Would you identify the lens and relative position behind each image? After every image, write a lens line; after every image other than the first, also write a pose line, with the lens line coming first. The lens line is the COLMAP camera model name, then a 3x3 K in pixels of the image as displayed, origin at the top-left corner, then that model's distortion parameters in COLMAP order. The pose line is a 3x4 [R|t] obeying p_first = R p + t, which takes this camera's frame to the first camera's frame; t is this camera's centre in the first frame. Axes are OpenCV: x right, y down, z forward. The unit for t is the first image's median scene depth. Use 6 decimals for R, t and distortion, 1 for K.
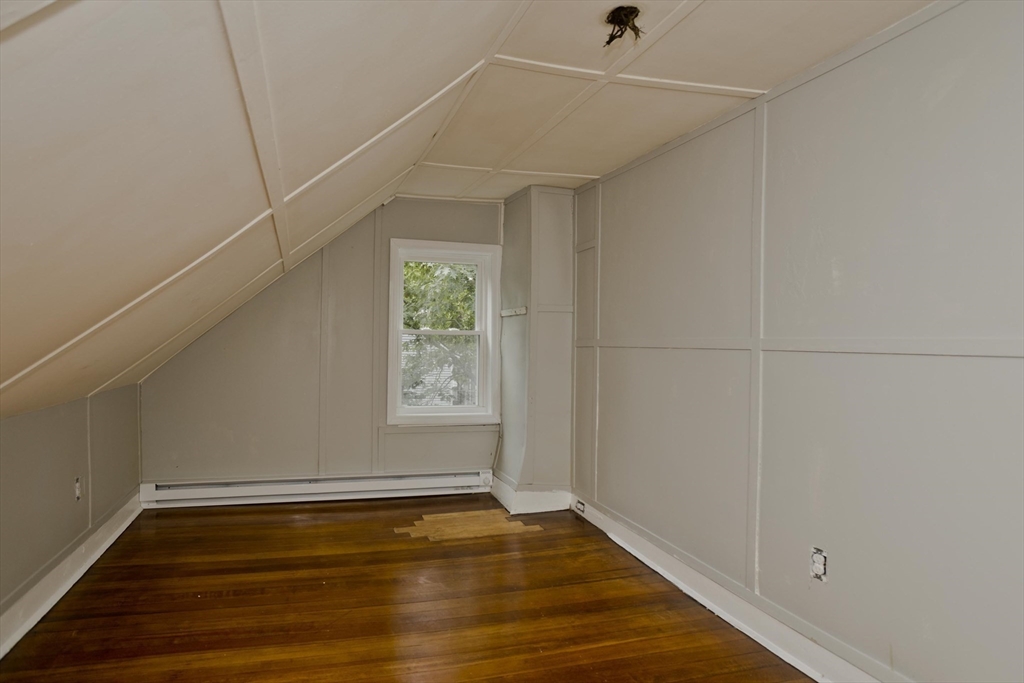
lens RADIAL K [[514.5, 0, 512.4], [0, 514.5, 333.0], [0, 0, 1]] dist [-0.035656, 0.015095]
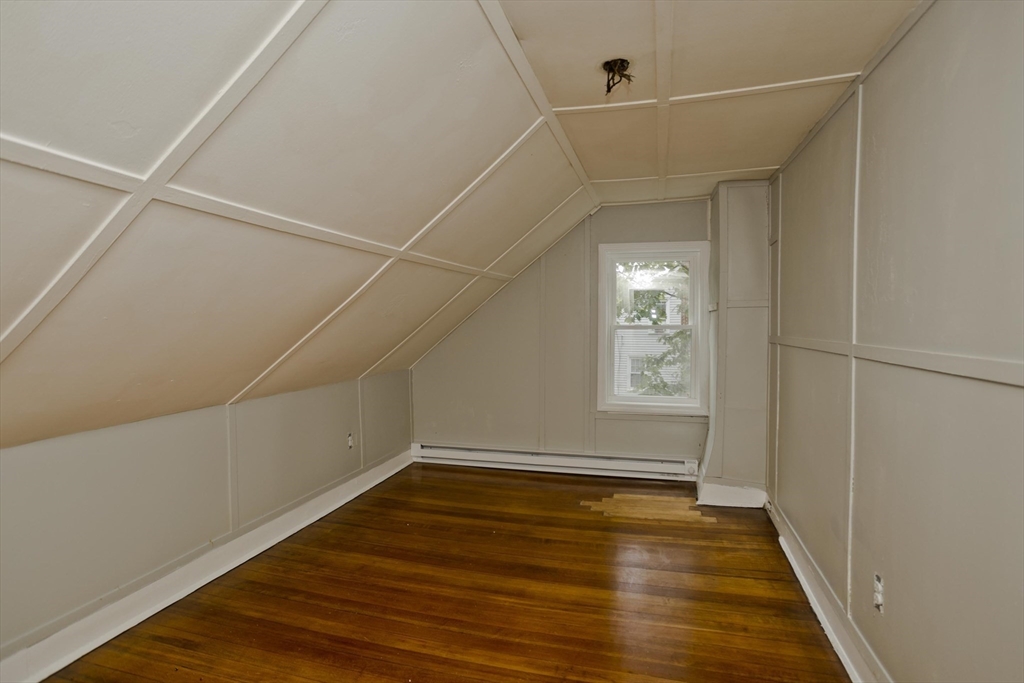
lens RADIAL K [[492.6, 0, 540.6], [0, 492.6, 331.7], [0, 0, 1]] dist [-0.037813, 0.015443]
pose [[0.890917, -0.009519, -0.454067, 0.186628], [0.018175, 0.999727, 0.014702, -0.017066], [0.453803, -0.021351, 0.890846, -0.019377]]
